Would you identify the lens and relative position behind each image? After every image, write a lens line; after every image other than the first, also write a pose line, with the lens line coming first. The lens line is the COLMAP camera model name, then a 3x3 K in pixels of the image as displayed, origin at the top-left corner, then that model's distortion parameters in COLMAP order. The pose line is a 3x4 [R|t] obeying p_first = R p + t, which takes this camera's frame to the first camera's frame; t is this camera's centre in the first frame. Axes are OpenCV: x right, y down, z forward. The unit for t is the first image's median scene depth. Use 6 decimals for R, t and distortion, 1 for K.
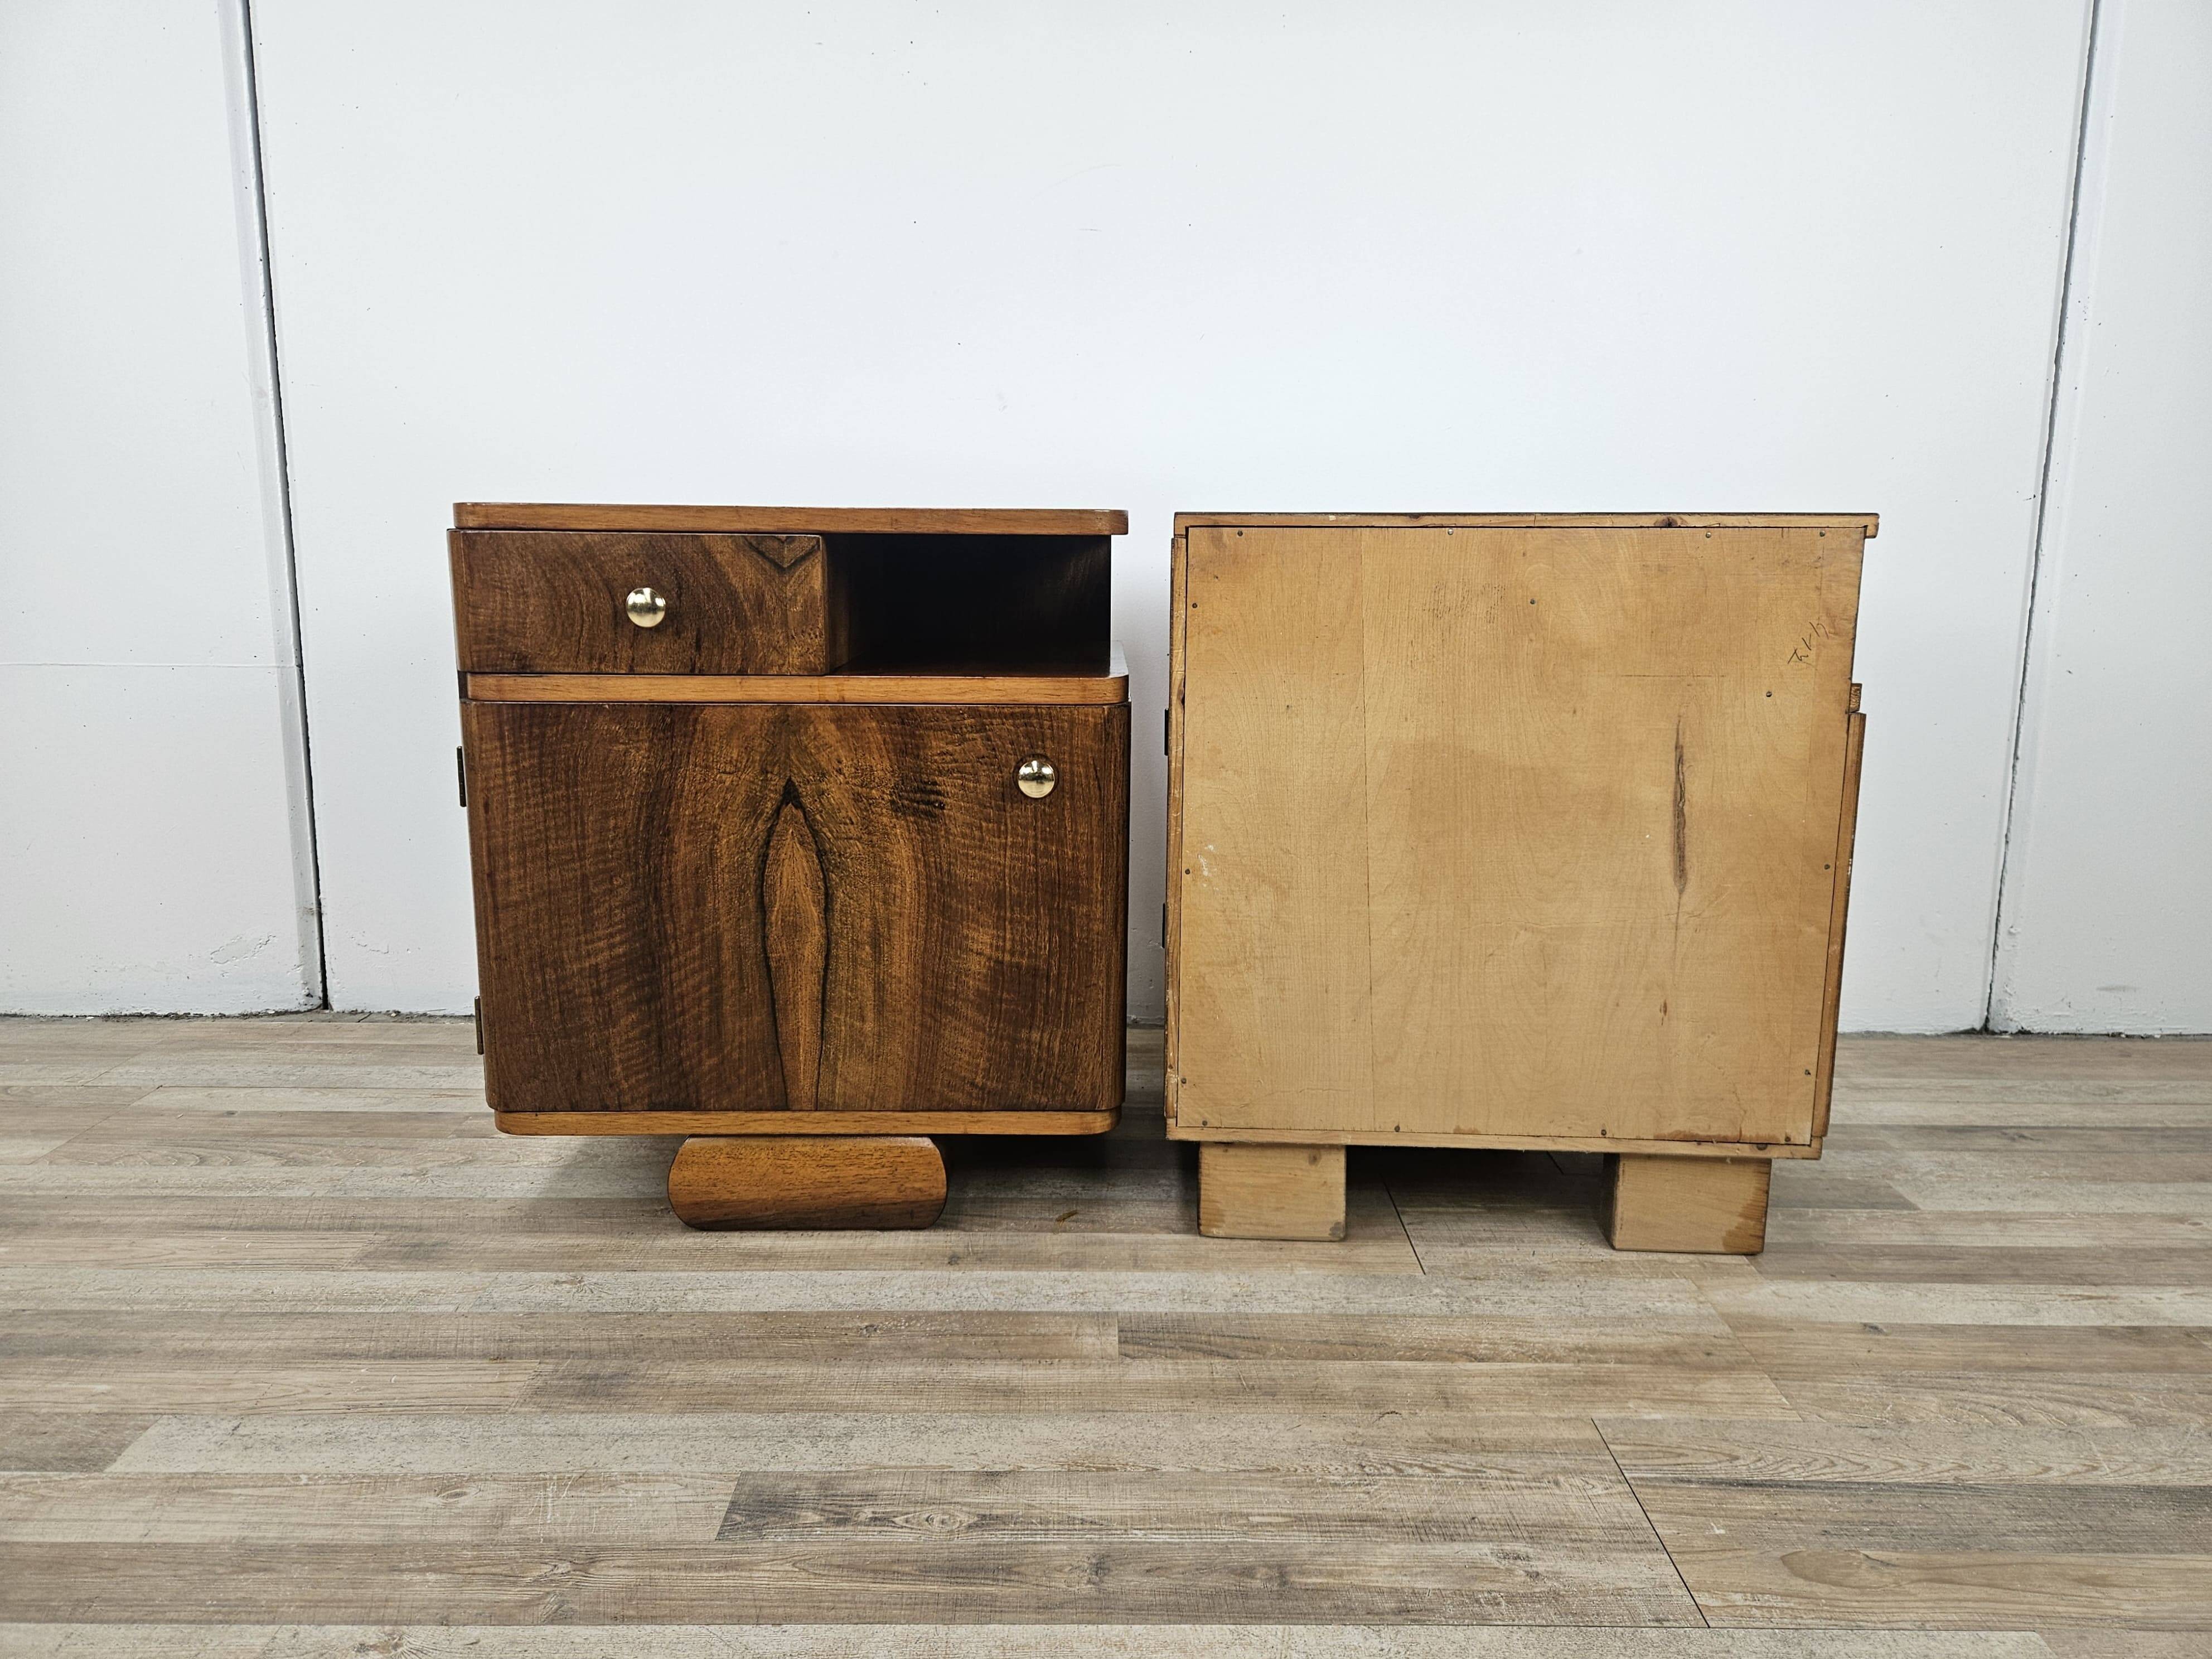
lens RADIAL K [[1503.0, 0, 1117.2], [0, 1503.0, 796.8], [0, 0, 1]] dist [0.055649, -0.048618]
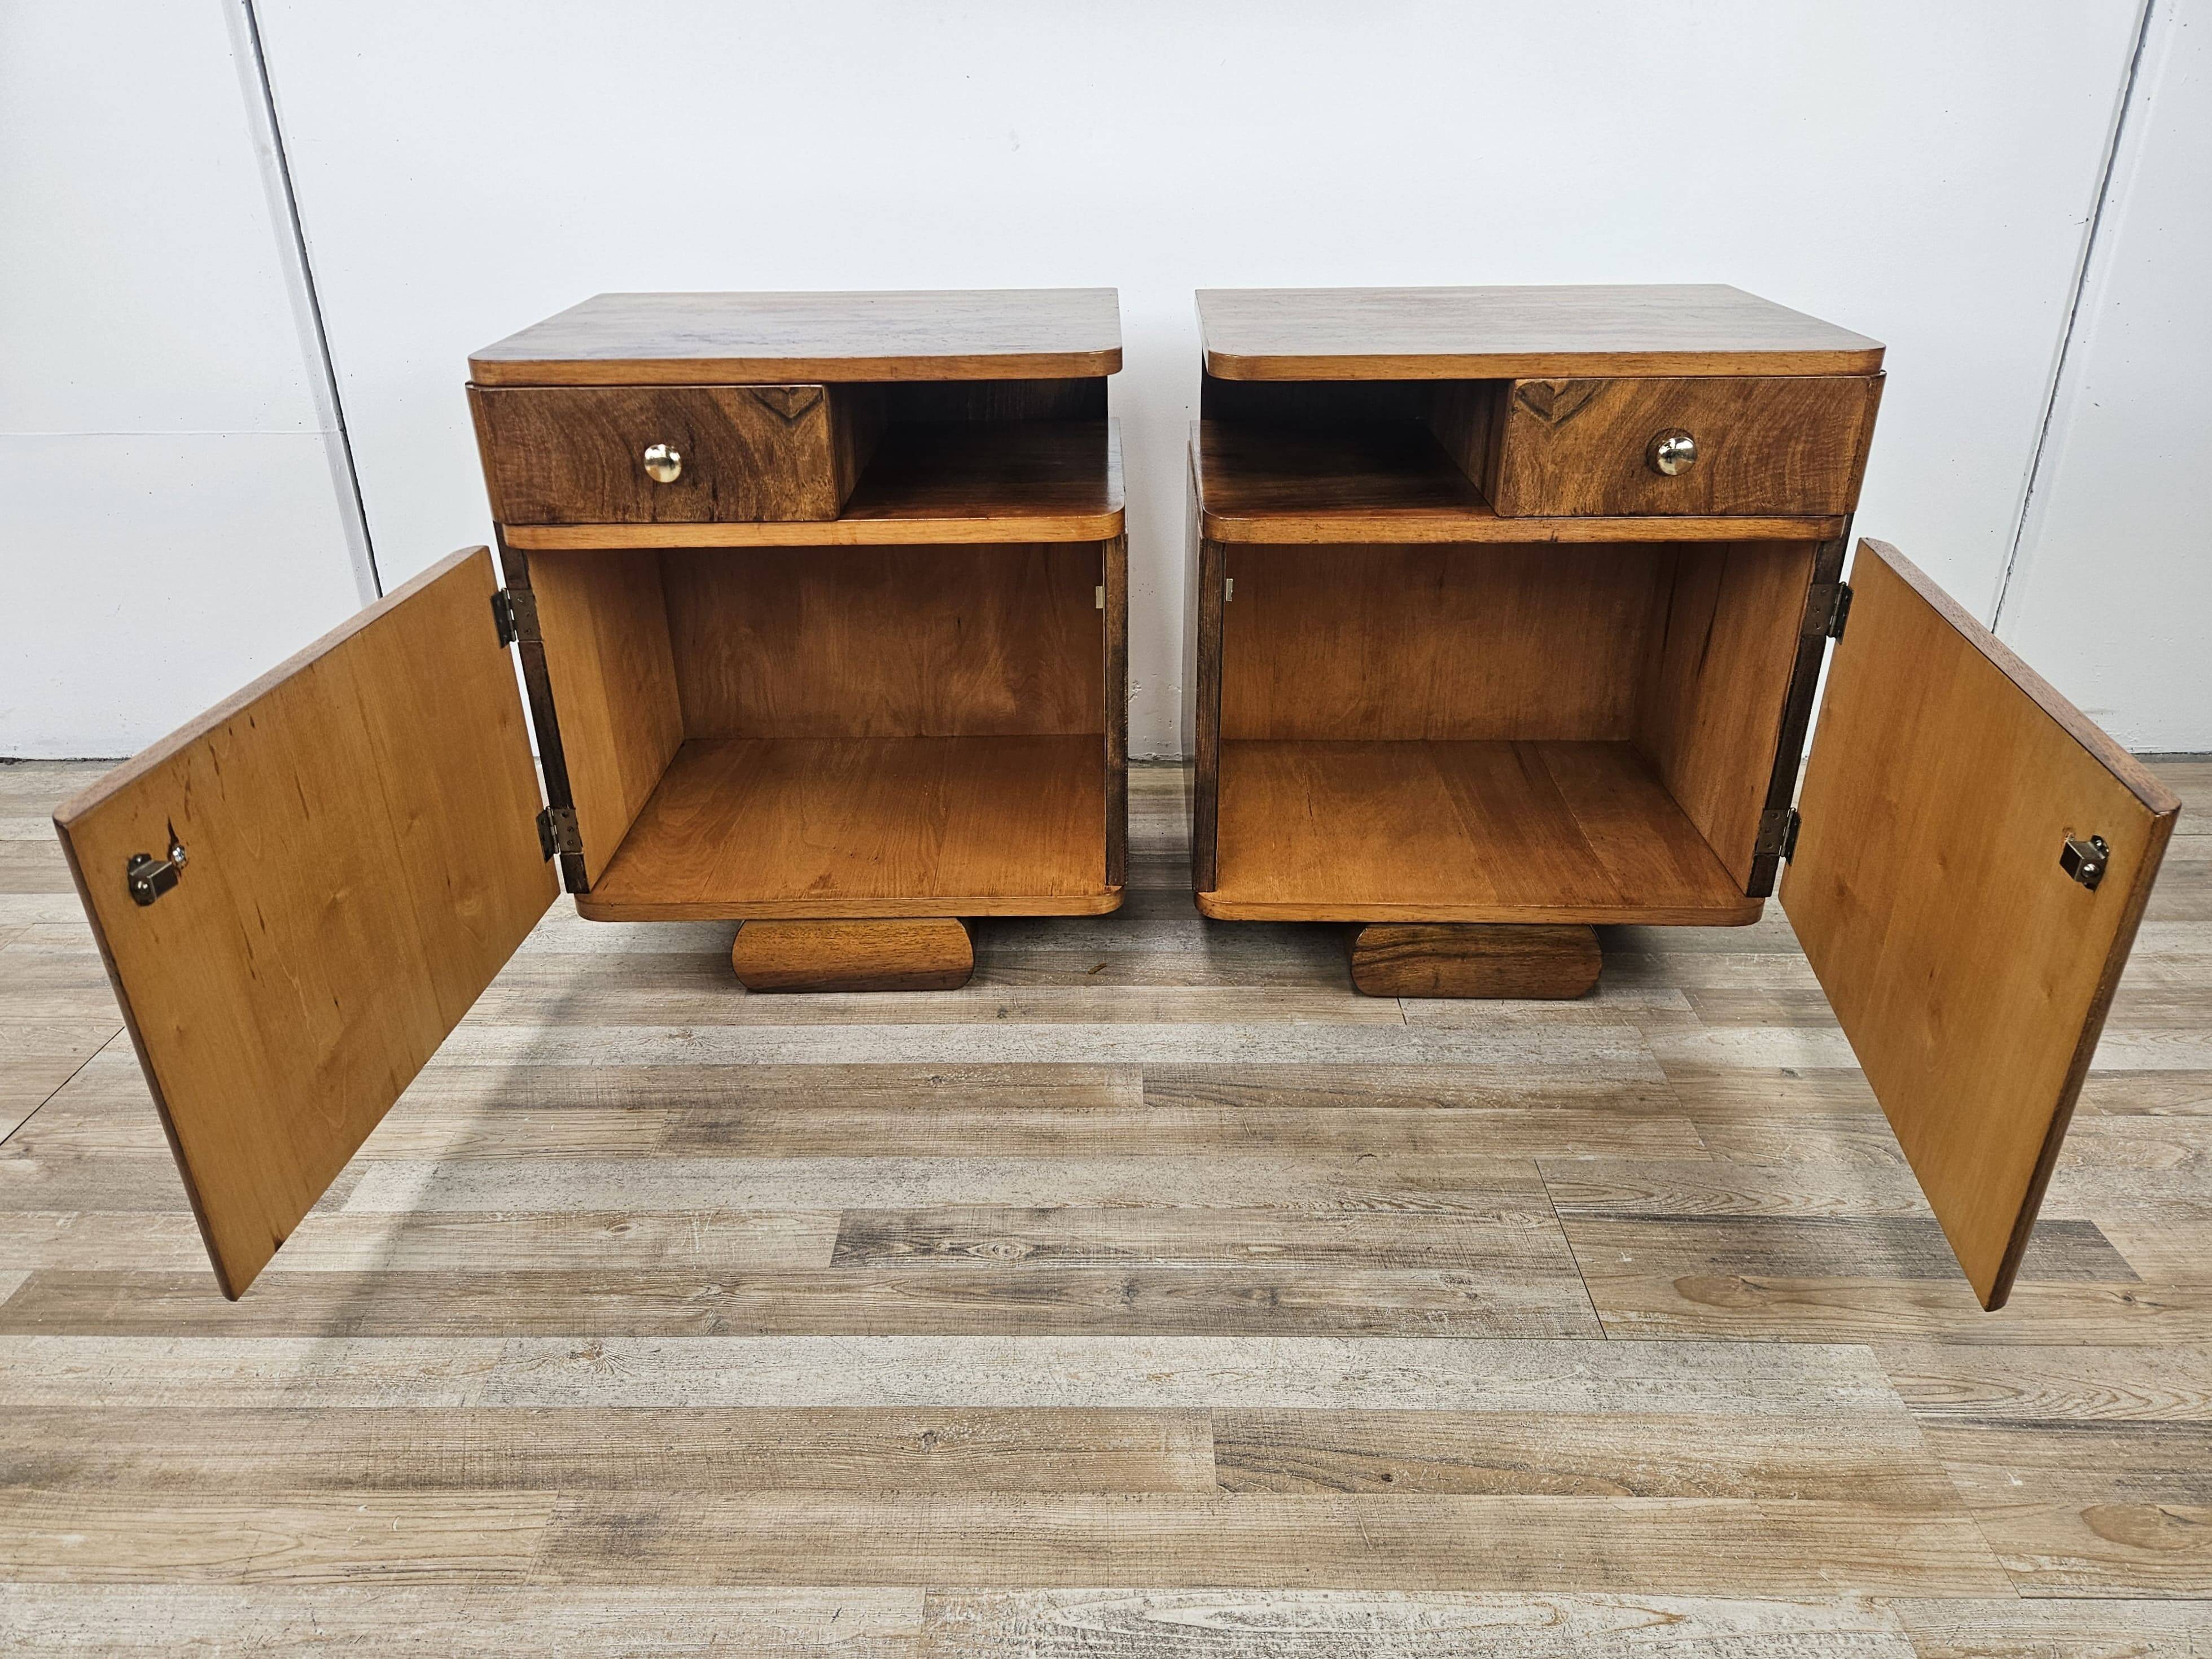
lens RADIAL K [[1517.0, 0, 1089.2], [0, 1517.0, 824.9], [0, 0, 1]] dist [0.075158, -0.074864]
pose [[0.999398, -0.009230, -0.033431, 0.000323], [0.018117, 0.960900, 0.276302, -0.178470], [0.029574, -0.276741, 0.960489, -0.101159]]
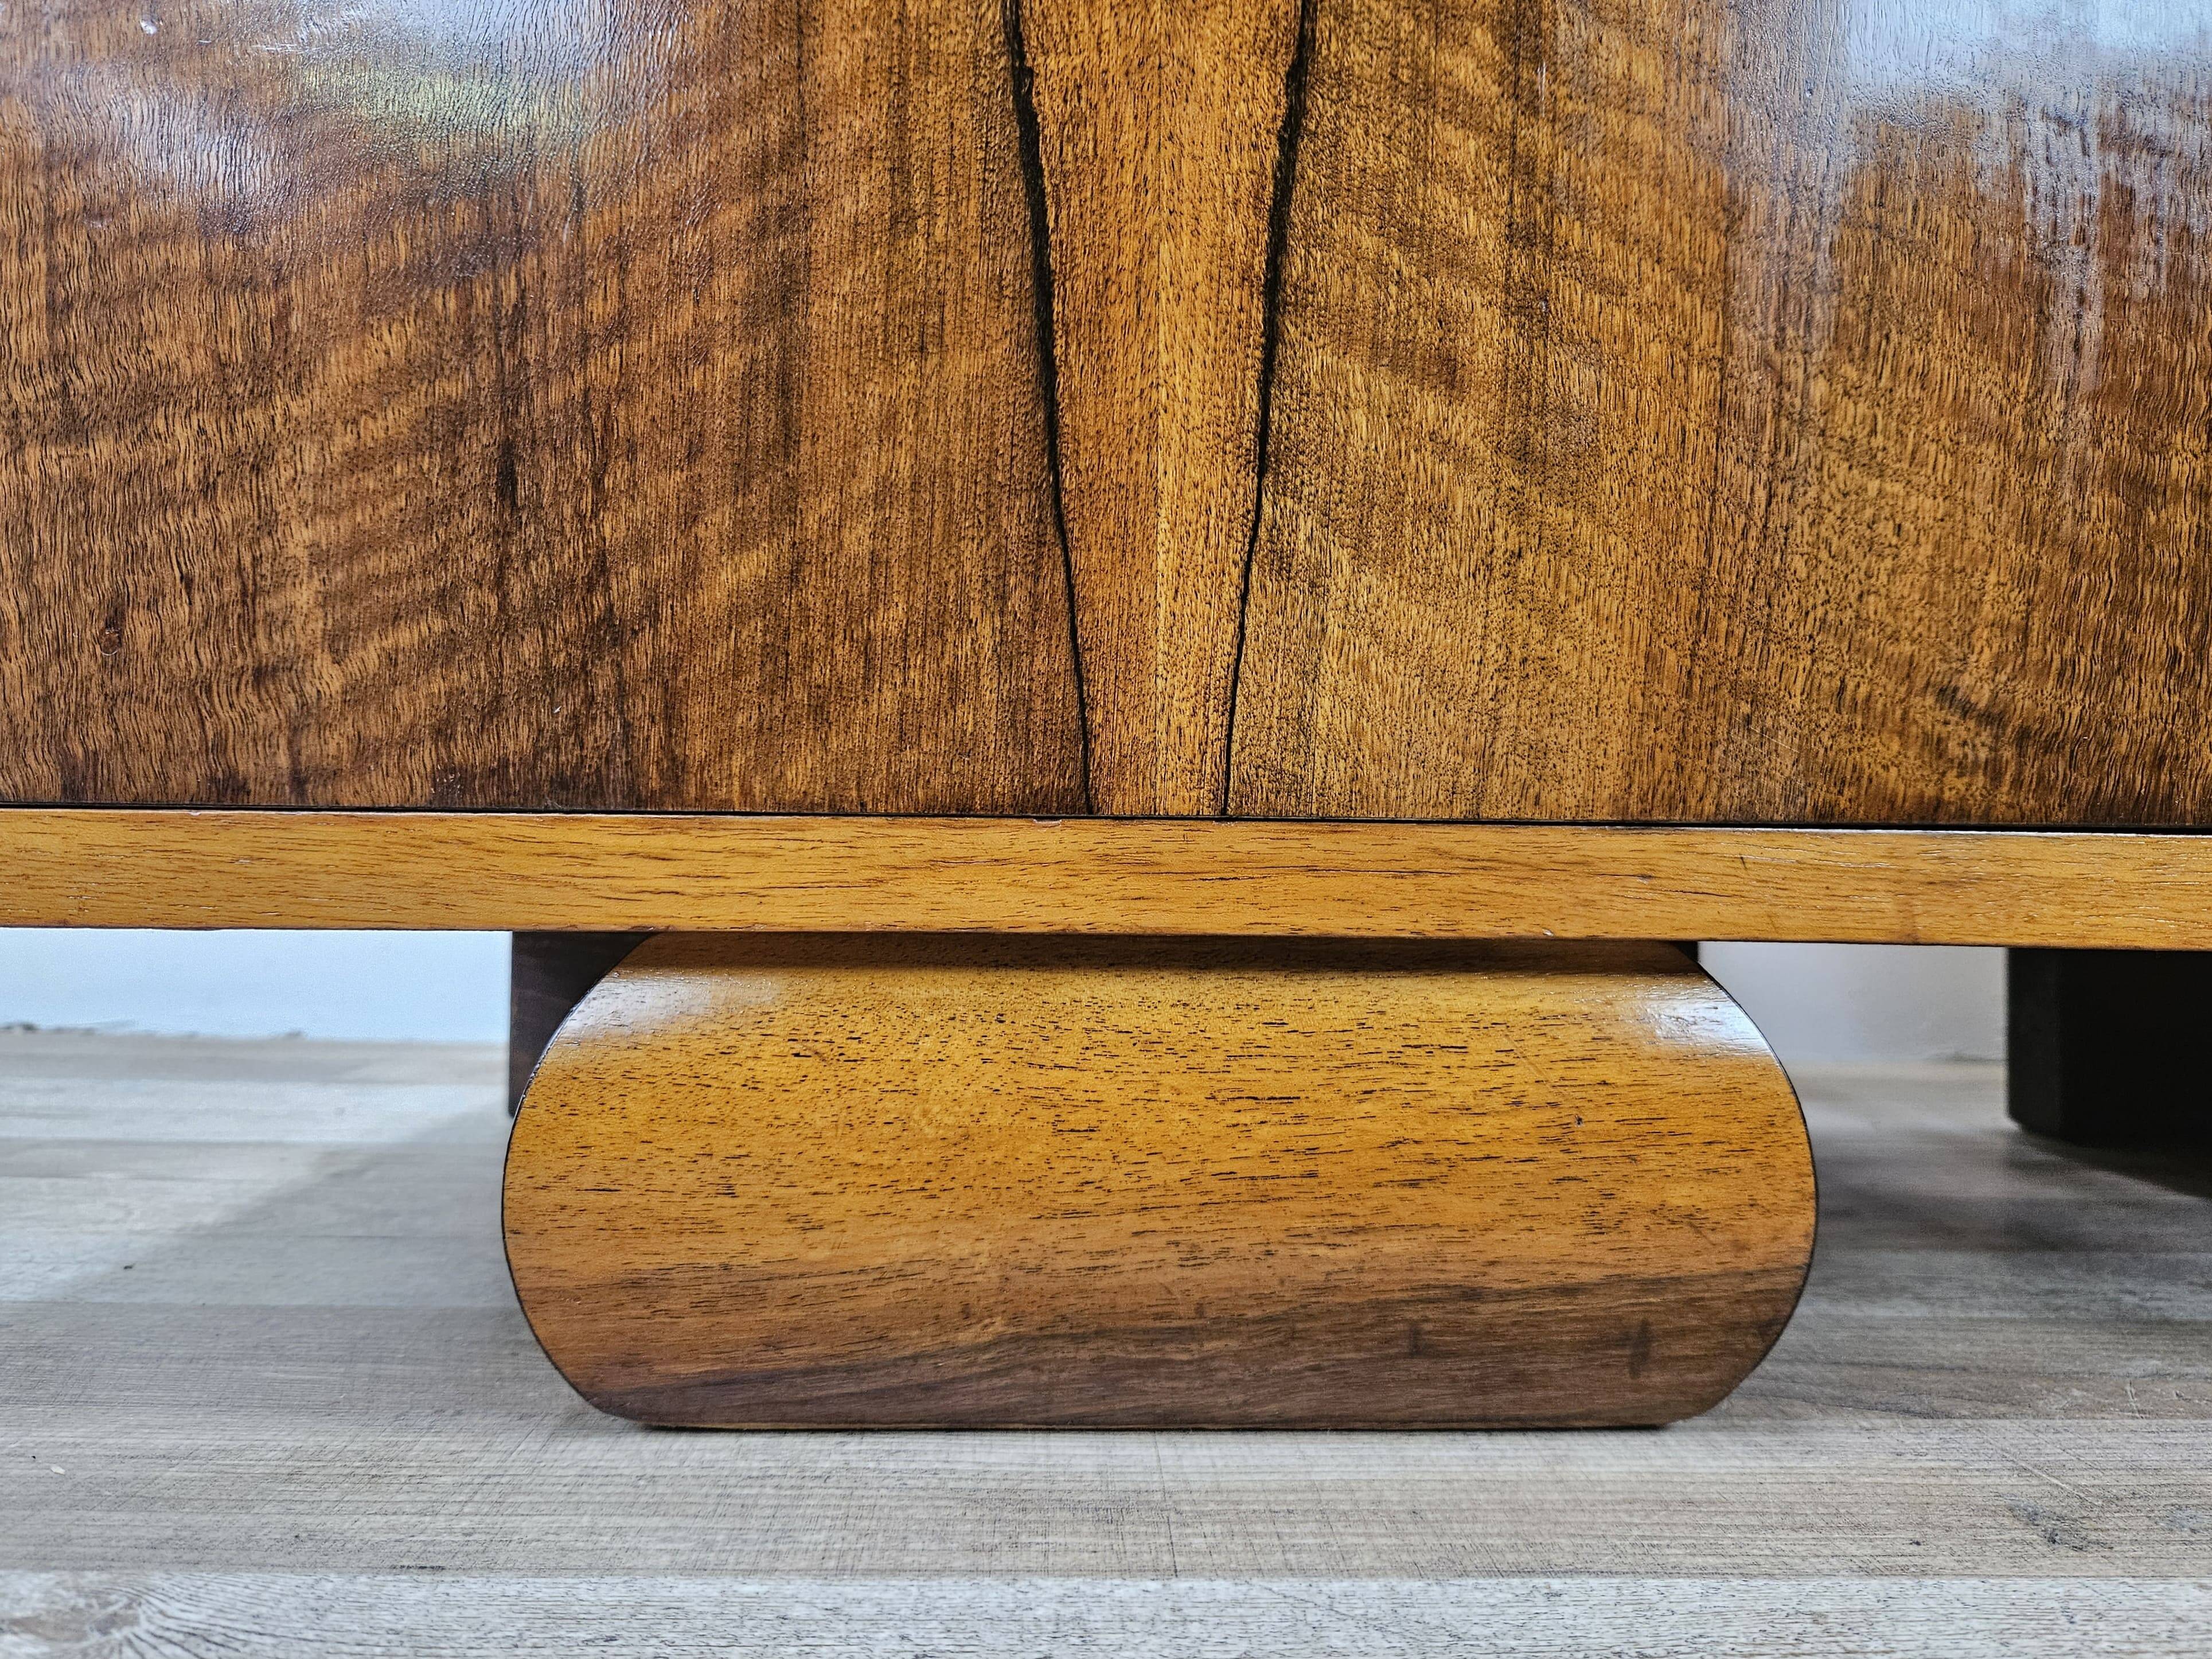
lens RADIAL K [[1322.9, 0, 1109.8], [0, 1322.9, 829.7], [0, 0, 1]] dist [0.028017, -0.026541]
pose [[0.999934, 0.003173, 0.011034, -0.247497], [-0.000944, 0.980532, -0.196355, 0.280611], [-0.011442, 0.196332, 0.980471, 0.930344]]
